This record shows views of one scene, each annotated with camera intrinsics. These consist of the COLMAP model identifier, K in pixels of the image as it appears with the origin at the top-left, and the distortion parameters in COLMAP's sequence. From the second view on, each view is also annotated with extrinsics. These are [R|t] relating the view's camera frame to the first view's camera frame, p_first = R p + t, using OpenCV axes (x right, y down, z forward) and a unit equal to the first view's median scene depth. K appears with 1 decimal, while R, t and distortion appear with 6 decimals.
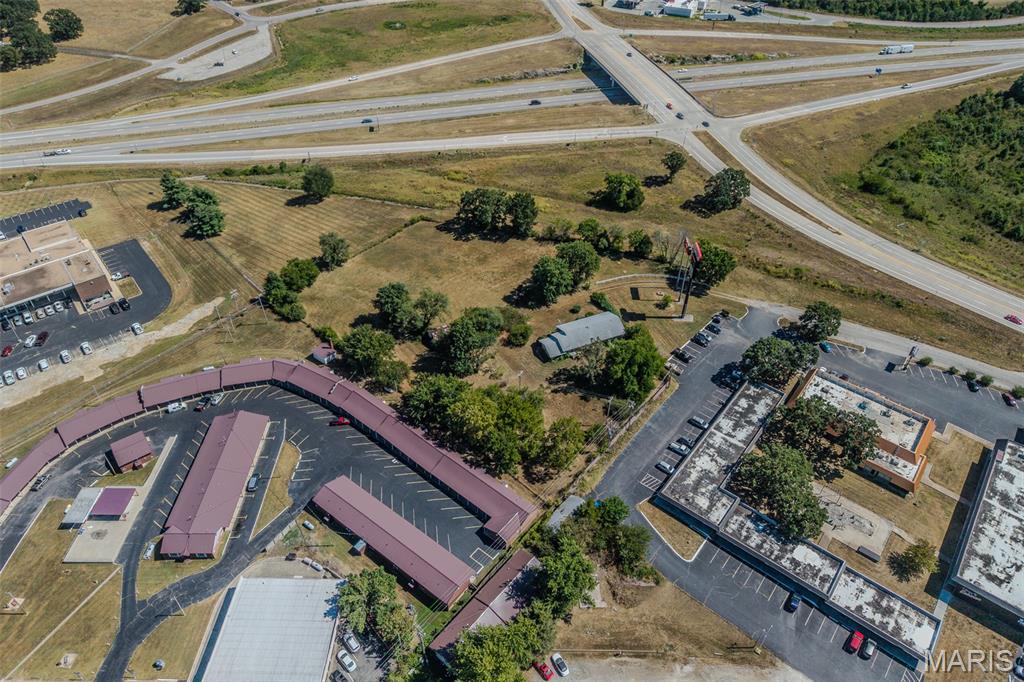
lens RADIAL K [[669.2, 0, 514.9], [0, 669.2, 337.2], [0, 0, 1]] dist [0.024709, -0.023952]
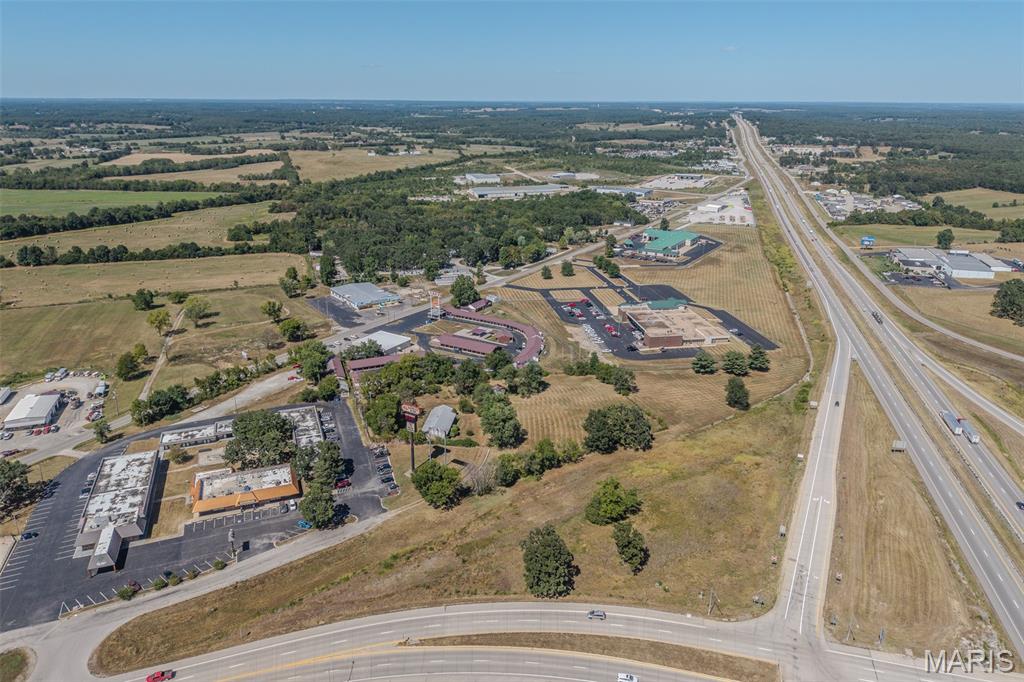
lens RADIAL K [[672.1, 0, 513.8], [0, 672.1, 340.4], [0, 0, 1]] dist [0.051607, -0.063554]
pose [[-0.504496, 0.279367, -0.816969, 1.161161], [-0.573625, 0.598752, 0.558973, -1.012966], [0.645320, 0.750633, -0.141816, 1.219748]]
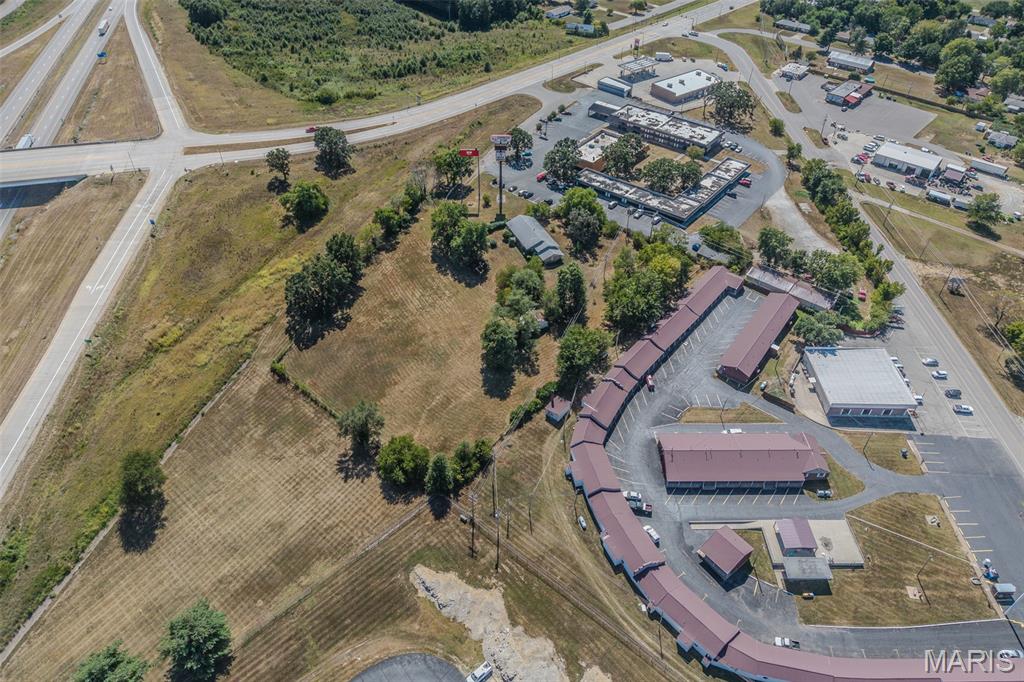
lens RADIAL K [[681.4, 0, 514.8], [0, 681.4, 318.7], [0, 0, 1]] dist [0.037042, -0.035285]
pose [[-0.009483, -0.653300, 0.757040, -0.943712], [0.646899, 0.573299, 0.502841, -0.574024], [-0.762517, 0.494497, 0.417183, 0.617749]]
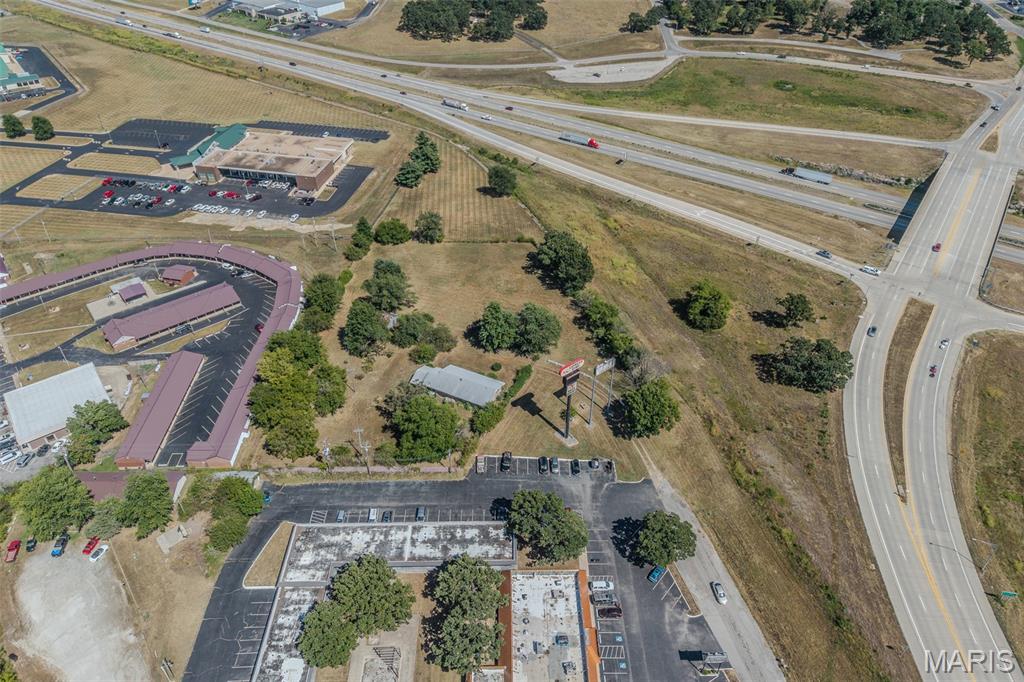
lens RADIAL K [[669.2, 0, 514.9], [0, 669.2, 337.2], [0, 0, 1]] dist [0.024709, -0.023952]
pose [[0.639593, 0.474469, -0.604814, 0.728609], [-0.504192, 0.852838, 0.135857, -0.242925], [0.580268, 0.218049, 0.784693, 0.293494]]
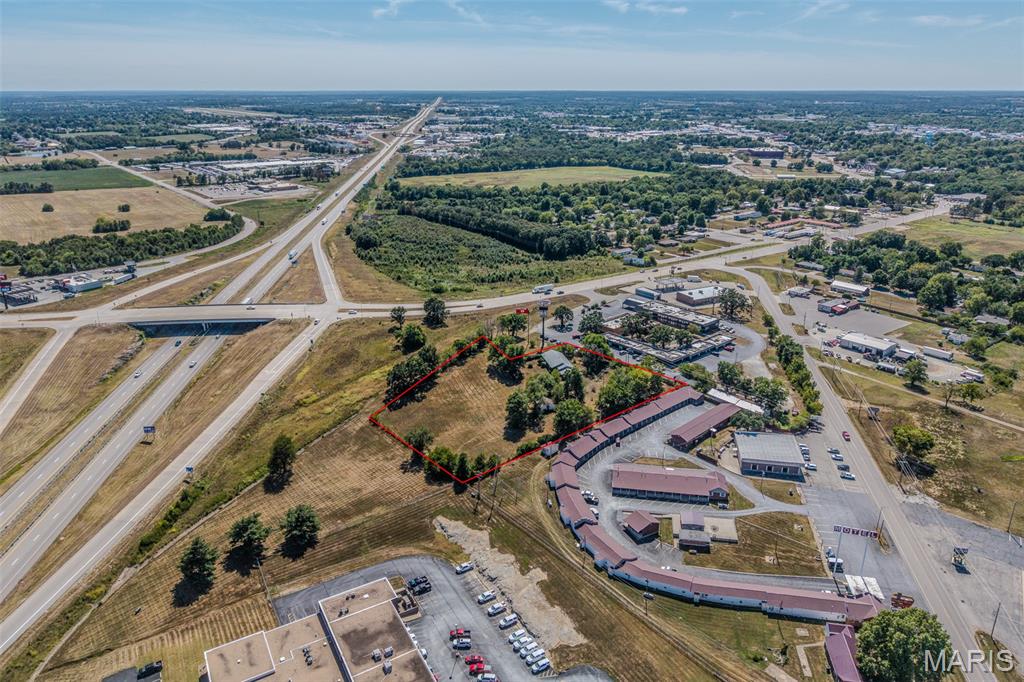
lens RADIAL K [[682.7, 0, 514.7], [0, 682.7, 311.0], [0, 0, 1]] dist [0.105236, -0.164179]
pose [[0.163185, -0.318694, 0.933705, -1.556232], [0.648285, 0.748035, 0.142019, -0.440782], [-0.743705, 0.582132, 0.328673, 0.453792]]
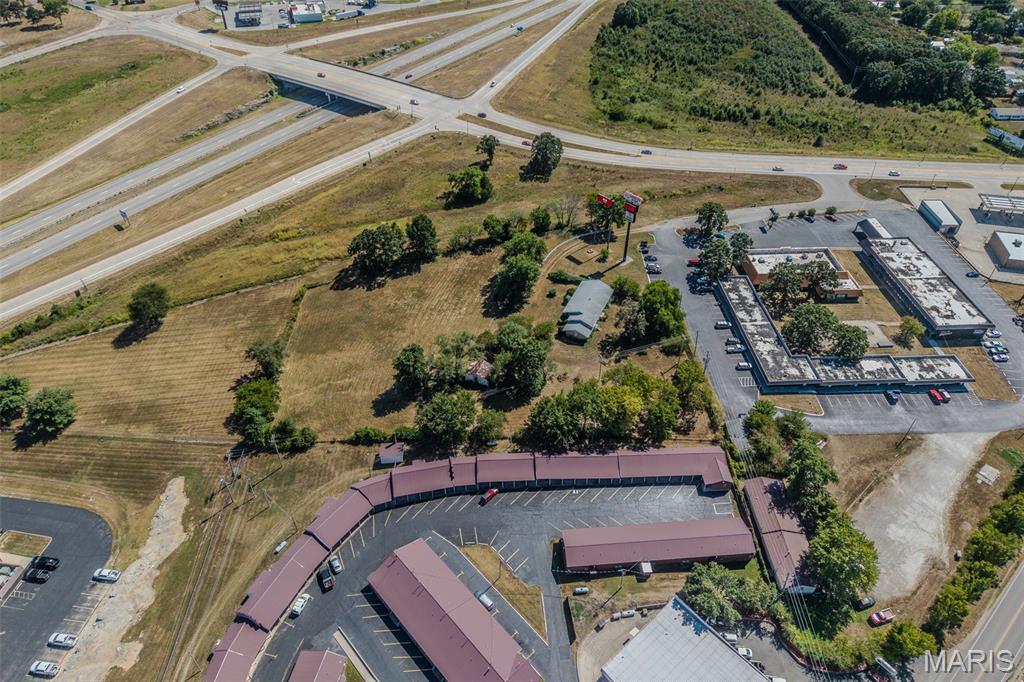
lens RADIAL K [[666.6, 0, 516.3], [0, 666.6, 337.7], [0, 0, 1]] dist [0.028214, -0.025582]
pose [[0.741658, -0.443054, 0.503633, -0.554181], [0.441476, 0.887690, 0.130791, -0.155014], [-0.505017, 0.125340, 0.853960, 0.170385]]
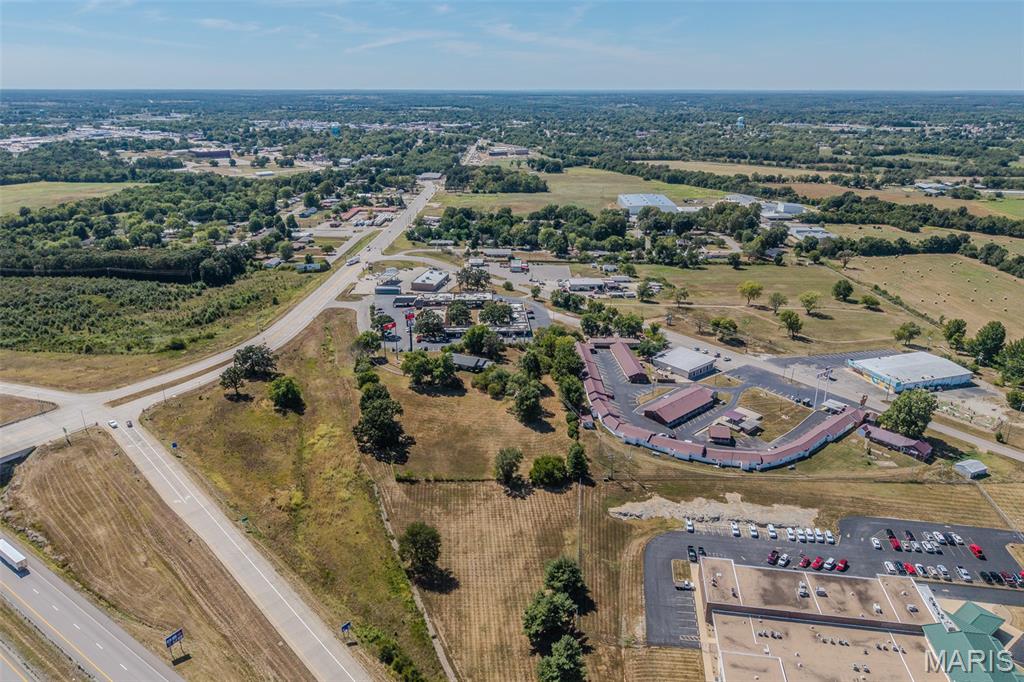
lens RADIAL K [[685.4, 0, 514.8], [0, 685.4, 301.2], [0, 0, 1]] dist [0.070001, -0.095935]
pose [[-0.667901, -0.234854, 0.706224, -1.209664], [0.479795, 0.589532, 0.649807, -1.207094], [-0.568951, 0.772849, -0.281067, 1.353750]]
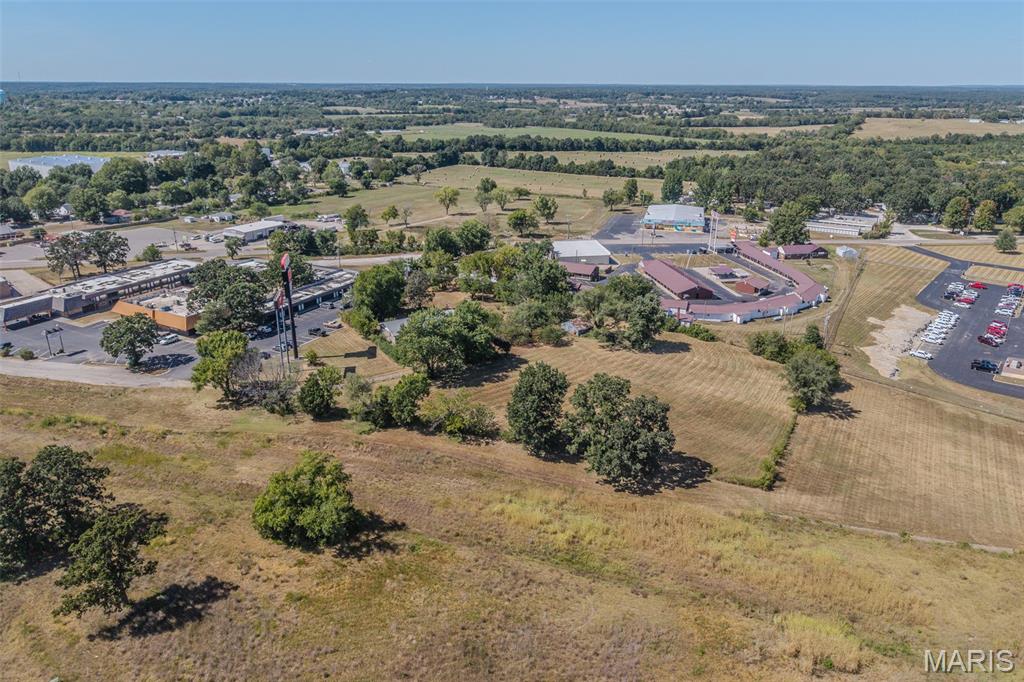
lens RADIAL K [[676.6, 0, 514.4], [0, 676.6, 339.1], [0, 0, 1]] dist [0.030325, -0.034188]
pose [[-0.984328, 0.046875, -0.170002, 0.145259], [-0.127470, 0.477029, 0.869595, -0.848707], [0.121858, 0.877637, -0.463578, 1.522395]]
